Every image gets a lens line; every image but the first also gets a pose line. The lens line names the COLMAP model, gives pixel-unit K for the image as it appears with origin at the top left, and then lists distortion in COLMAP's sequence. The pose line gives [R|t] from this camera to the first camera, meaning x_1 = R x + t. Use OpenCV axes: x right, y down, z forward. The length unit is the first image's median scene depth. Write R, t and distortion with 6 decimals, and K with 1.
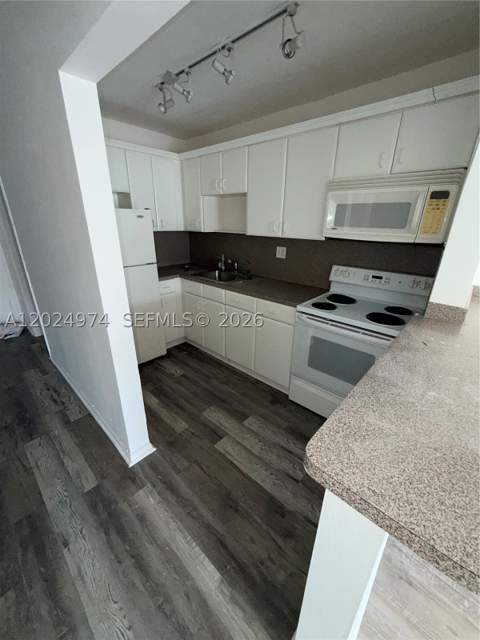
lens RADIAL K [[254.8, 0, 238.2], [0, 254.8, 321.0], [0, 0, 1]] dist [-0.000499, 0.000515]
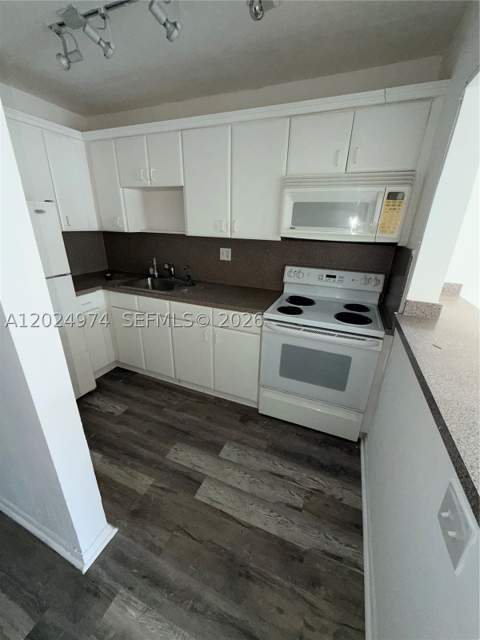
lens RADIAL K [[254.8, 0, 237.5], [0, 254.8, 320.3], [0, 0, 1]] dist [-0.000499, 0.000515]
pose [[0.939406, -0.116914, 0.322255, -0.161159], [0.116430, 0.992980, 0.020848, -0.067909], [-0.322430, 0.017936, 0.946423, 0.180651]]
